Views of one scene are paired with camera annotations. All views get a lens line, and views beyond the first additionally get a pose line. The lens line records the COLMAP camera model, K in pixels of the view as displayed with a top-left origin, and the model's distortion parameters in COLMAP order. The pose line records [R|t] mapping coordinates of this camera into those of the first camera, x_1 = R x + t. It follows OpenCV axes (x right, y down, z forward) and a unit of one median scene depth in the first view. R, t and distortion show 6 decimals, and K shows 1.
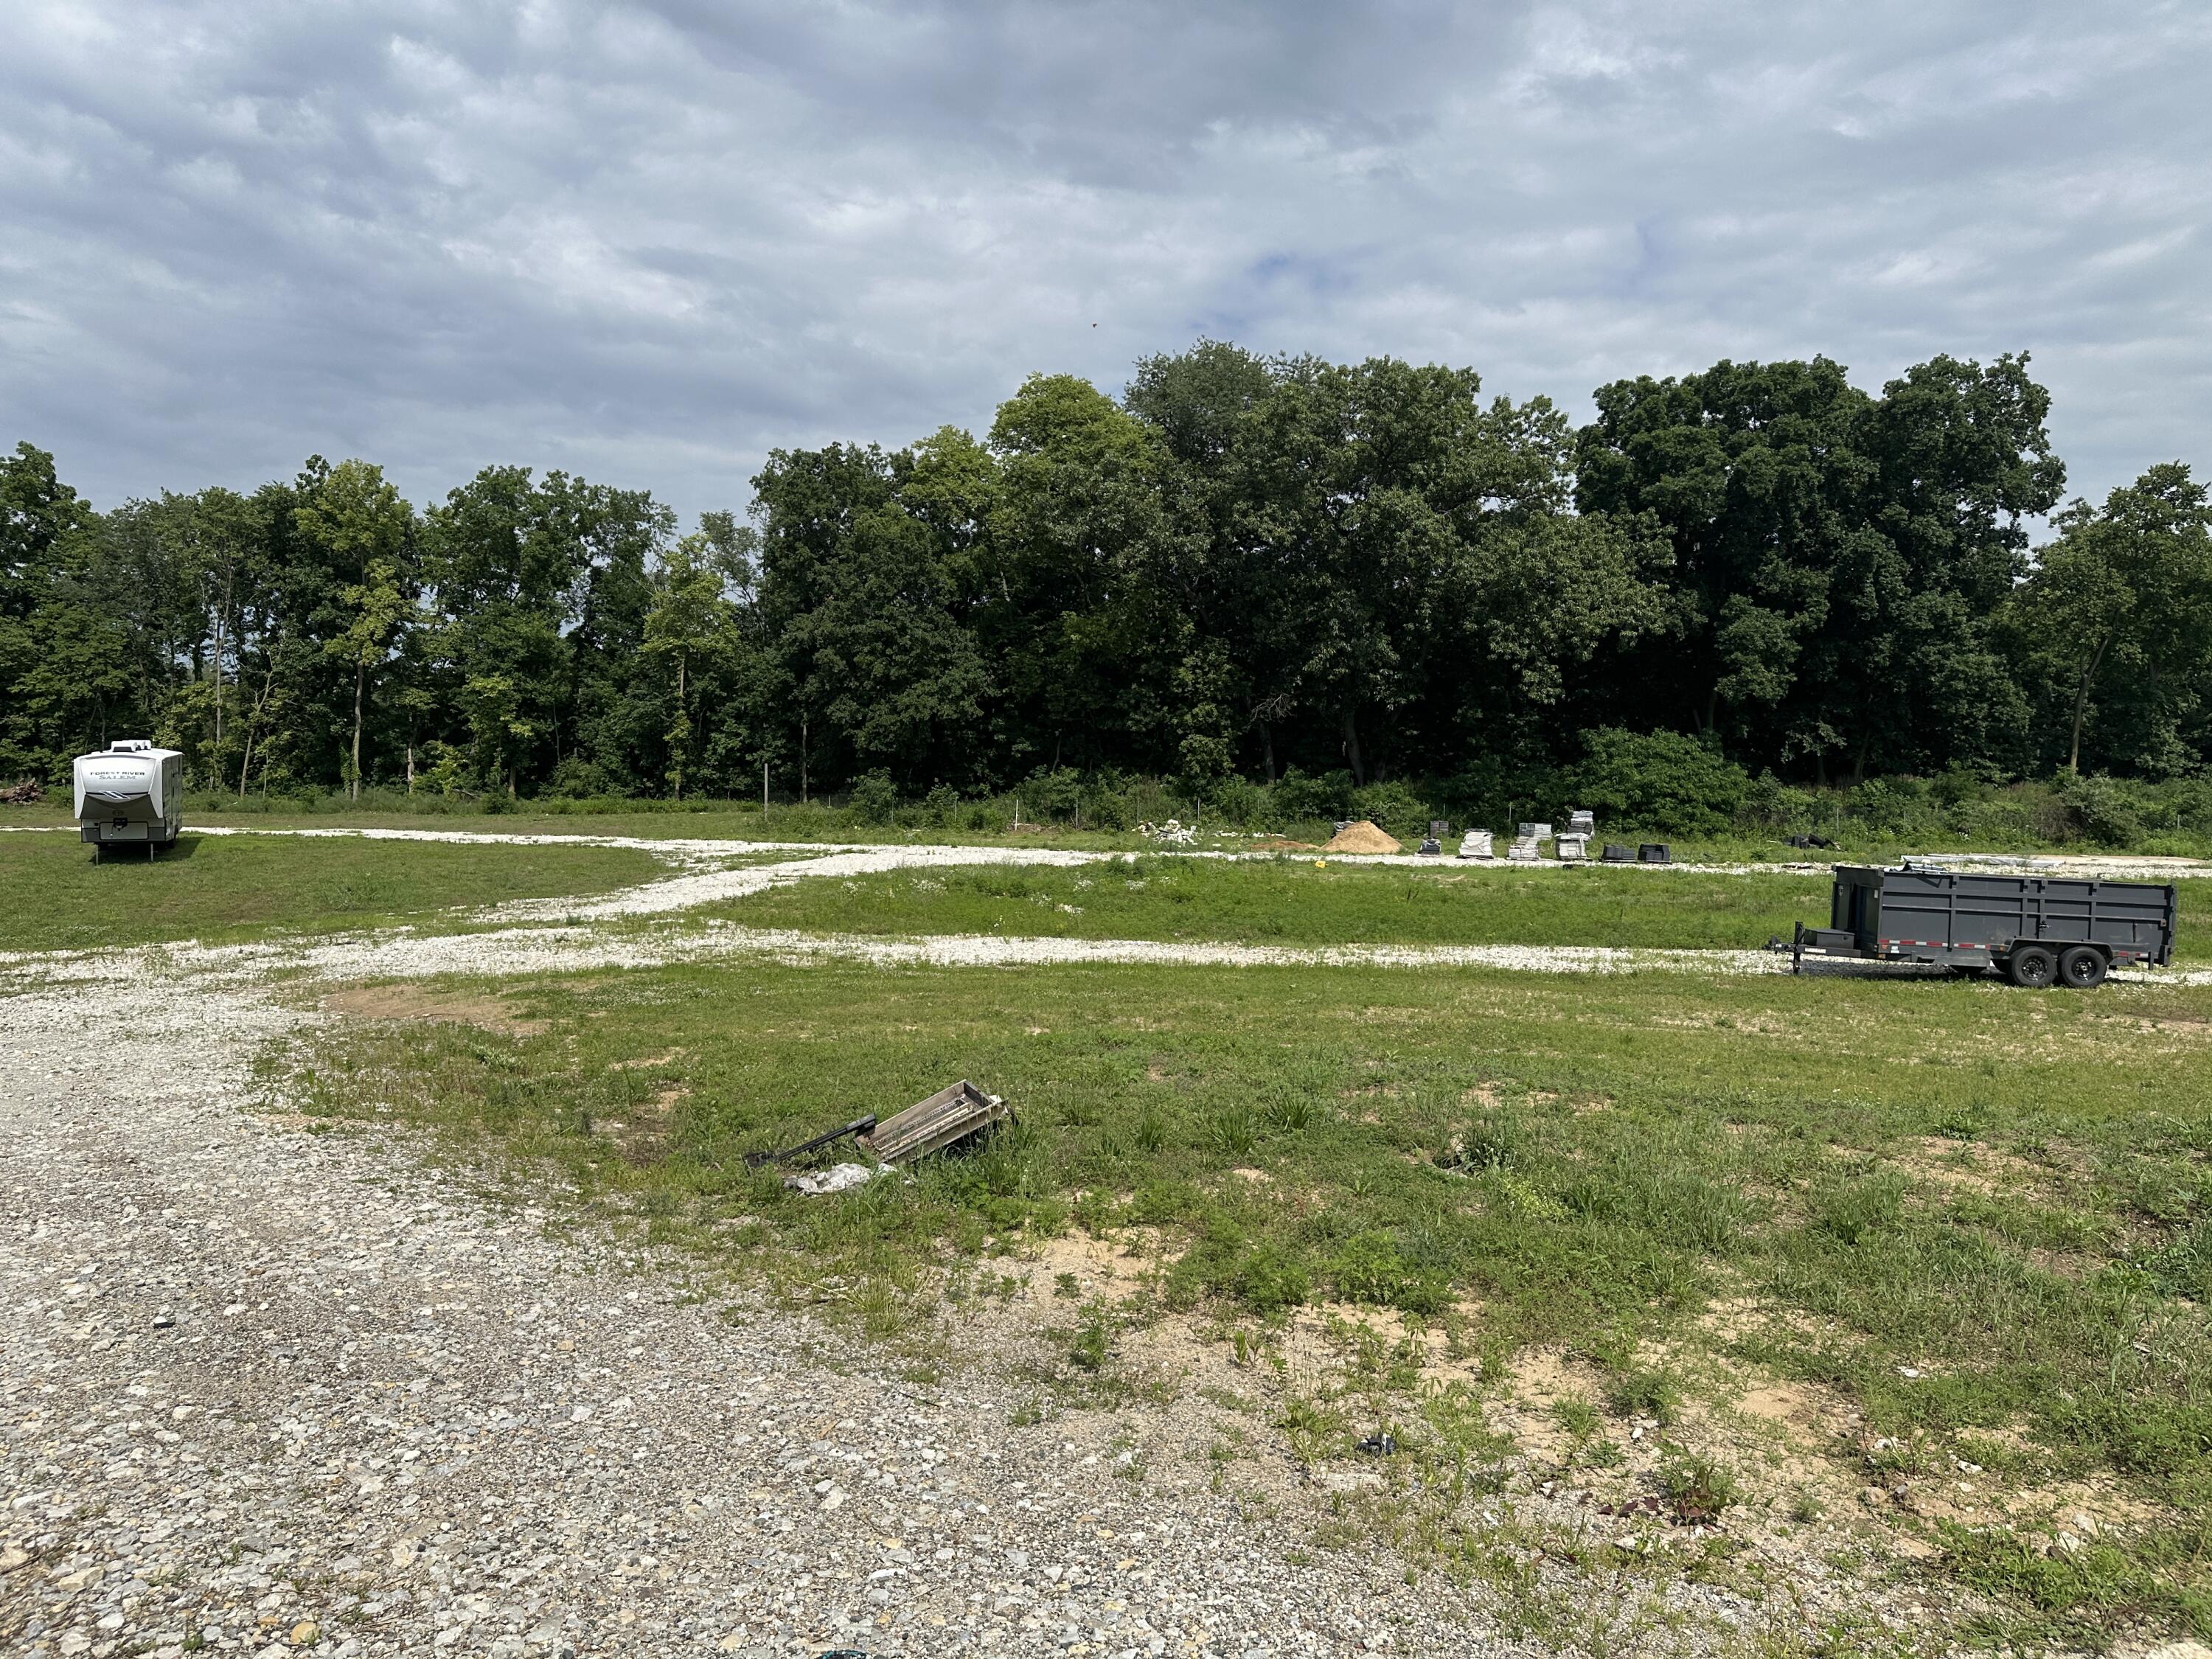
lens RADIAL K [[1554.8, 0, 1095.5], [0, 1554.8, 820.3], [0, 0, 1]] dist [0.051149, -0.056344]
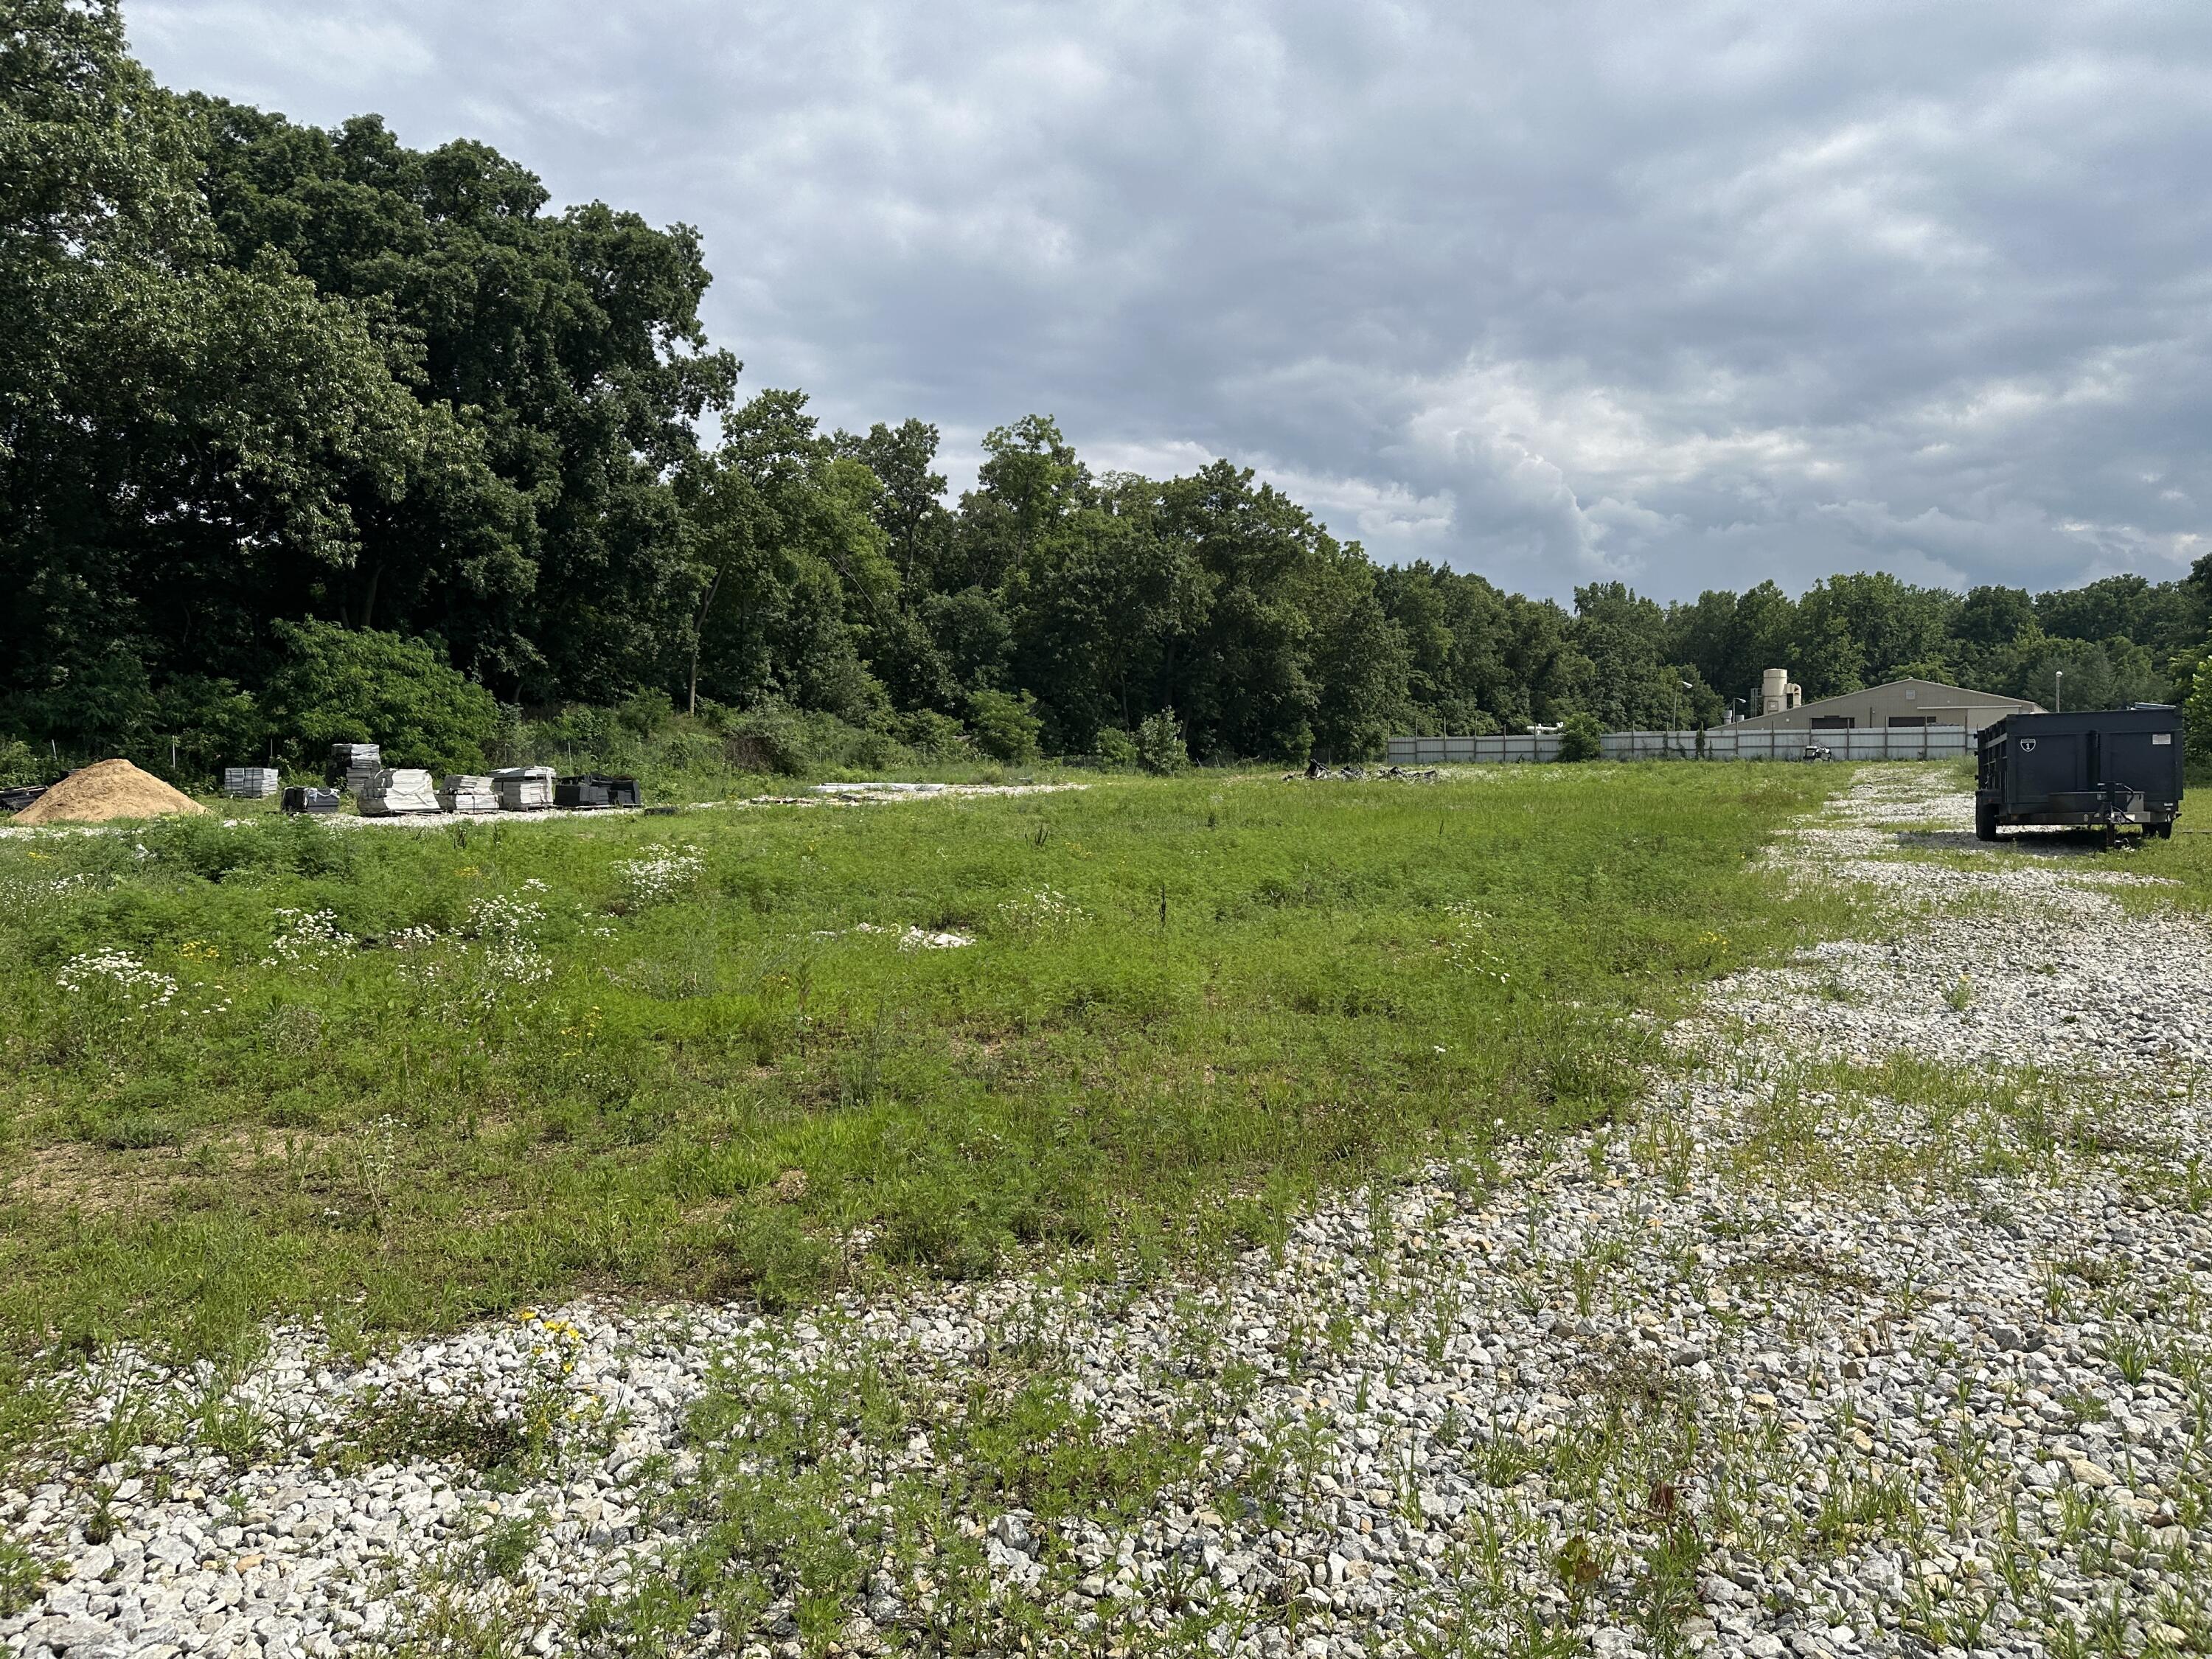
lens RADIAL K [[1554.8, 0, 1113.0], [0, 1554.8, 804.6], [0, 0, 1]] dist [0.051149, -0.056344]
pose [[0.349013, -0.042611, 0.936149, -0.263835], [0.044555, 0.998590, 0.028842, 0.020817], [-0.936058, 0.031644, 0.350420, 0.740147]]
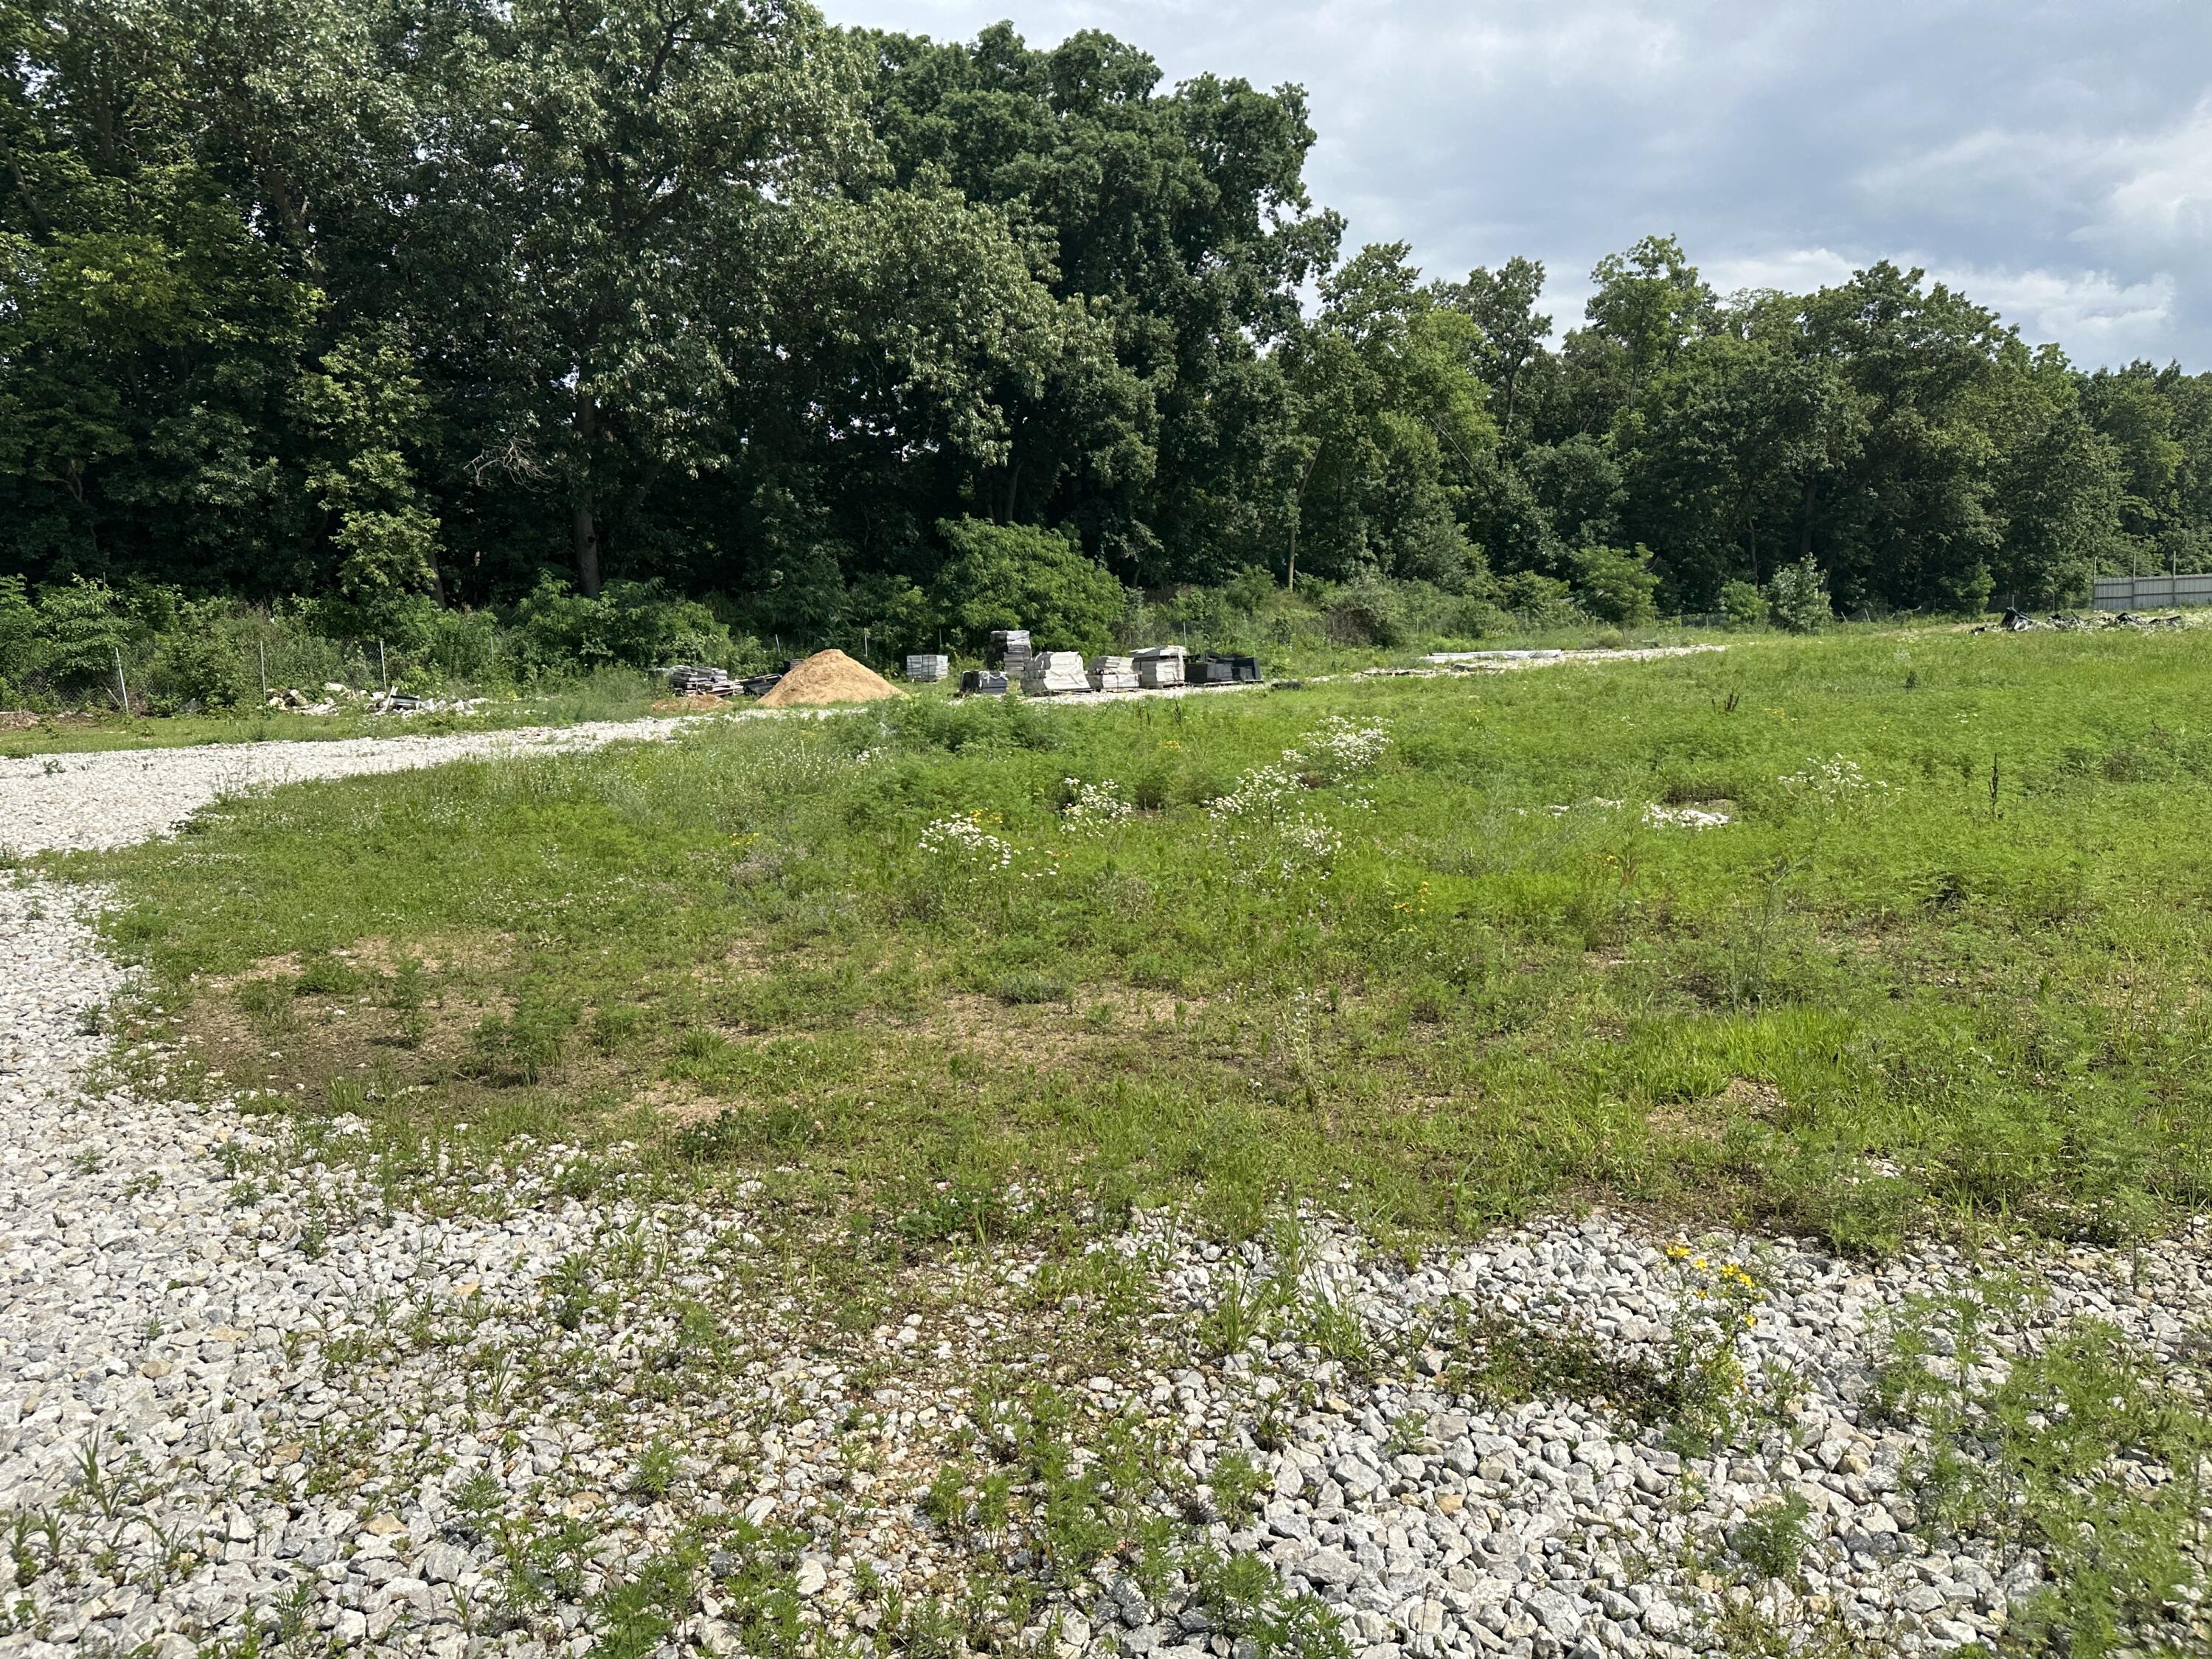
lens RADIAL K [[1554.8, 0, 1106.9], [0, 1554.8, 830.0], [0, 0, 1]] dist [0.051149, -0.056344]
pose [[0.662922, -0.127936, 0.737677, -0.265057], [0.076028, 0.991702, 0.103669, 0.020552], [-0.744818, -0.012640, 0.667148, 0.766676]]
